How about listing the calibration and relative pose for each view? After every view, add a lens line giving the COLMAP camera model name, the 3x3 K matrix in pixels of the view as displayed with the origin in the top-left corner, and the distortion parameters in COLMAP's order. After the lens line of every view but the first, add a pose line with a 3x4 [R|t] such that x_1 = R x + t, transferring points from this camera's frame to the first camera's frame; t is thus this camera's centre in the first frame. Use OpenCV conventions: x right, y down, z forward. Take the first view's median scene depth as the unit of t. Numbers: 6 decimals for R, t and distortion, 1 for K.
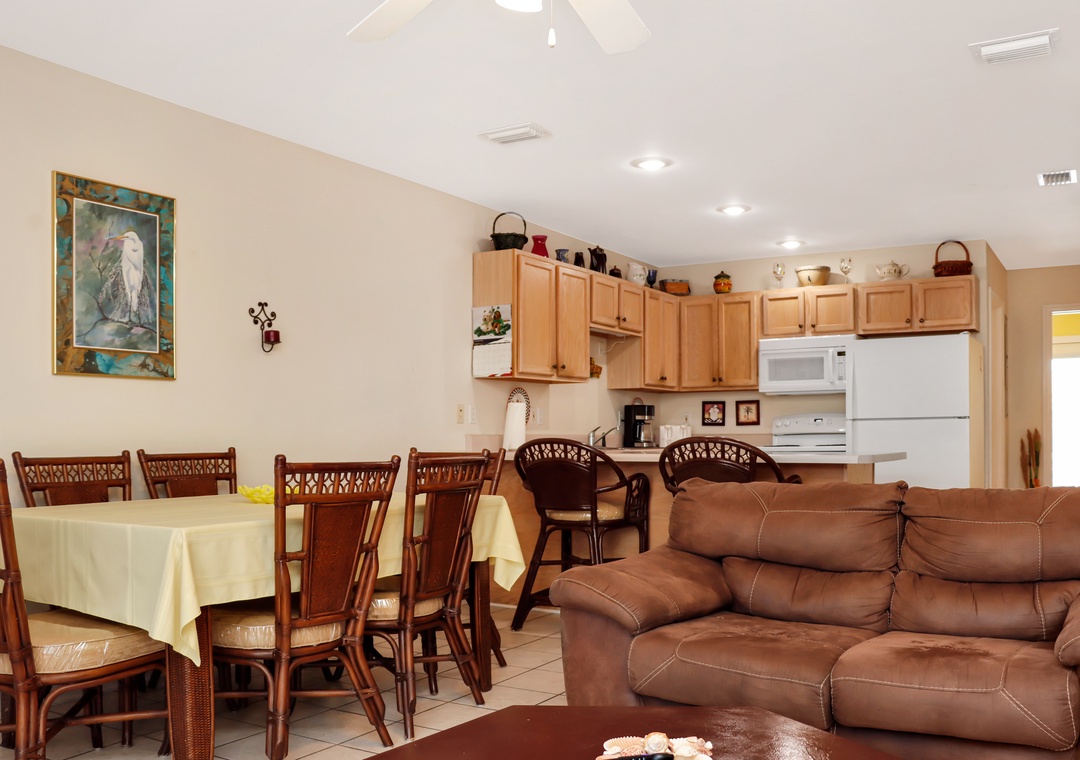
lens RADIAL K [[952.3, 0, 541.4], [0, 952.3, 421.7], [0, 0, 1]] dist [-0.126323, 0.082511]
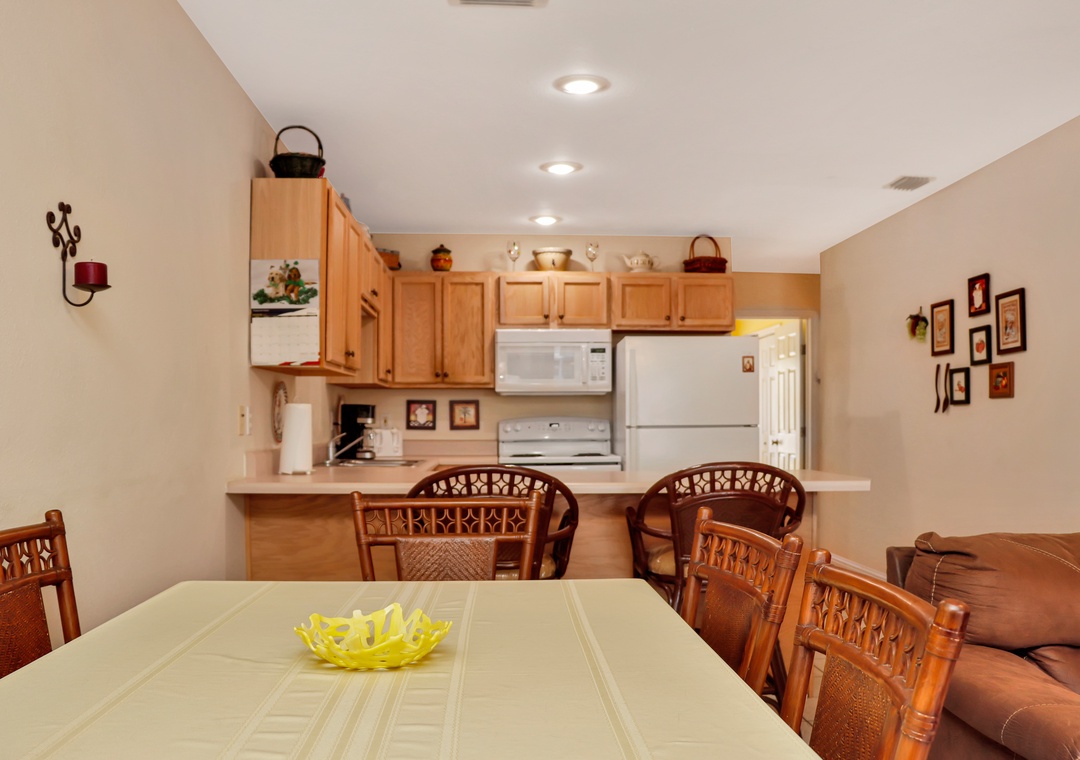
lens RADIAL K [[952.3, 0, 541.4], [0, 952.3, 421.7], [0, 0, 1]] dist [-0.126323, 0.082511]
pose [[0.836881, 0.004832, 0.547363, -0.212316], [-0.011175, 0.999903, 0.008259, -0.012347], [-0.547270, -0.013029, 0.836854, 0.280159]]
